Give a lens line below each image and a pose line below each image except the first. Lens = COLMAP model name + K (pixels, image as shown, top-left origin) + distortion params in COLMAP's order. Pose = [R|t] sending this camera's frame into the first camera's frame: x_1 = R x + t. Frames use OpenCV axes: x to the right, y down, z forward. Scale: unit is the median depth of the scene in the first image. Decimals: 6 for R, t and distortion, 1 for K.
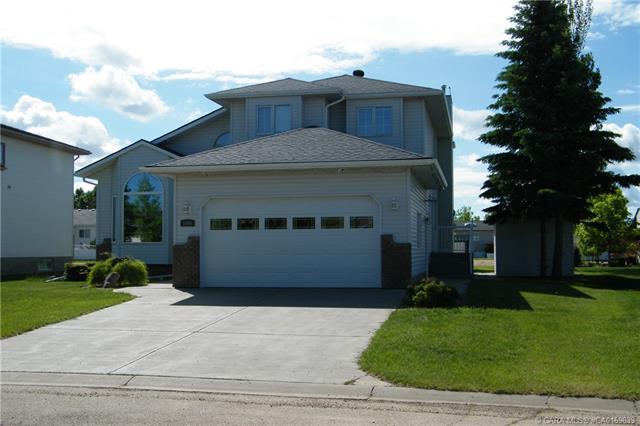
lens RADIAL K [[720.5, 0, 320.0], [0, 720.5, 213.0], [0, 0, 1]] dist [-0.018914, -0.010574]
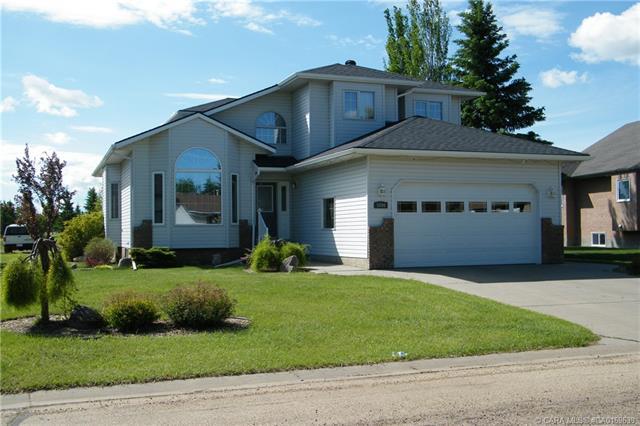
lens RADIAL K [[761.8, 0, 320.4], [0, 761.8, 199.0], [0, 0, 1]] dist [-0.016265, 0.027419]
pose [[0.846634, 0.021637, 0.531736, -0.777292], [-0.023447, 0.999719, -0.003349, 0.010246], [-0.531659, -0.009632, 0.846903, 0.128871]]
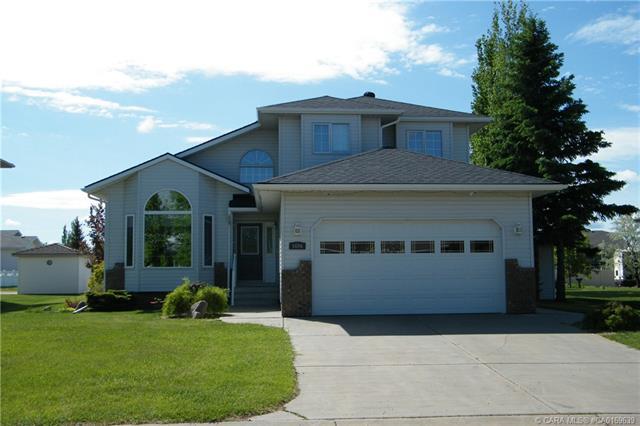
lens RADIAL K [[732.2, 0, 320.0], [0, 732.2, 213.0], [0, 0, 1]] dist [-0.019903, -0.002641]
pose [[0.962458, 0.020158, 0.270682, -0.385375], [-0.010895, 0.999304, -0.035681, 0.004746], [-0.271213, 0.031392, 0.962007, 0.087008]]
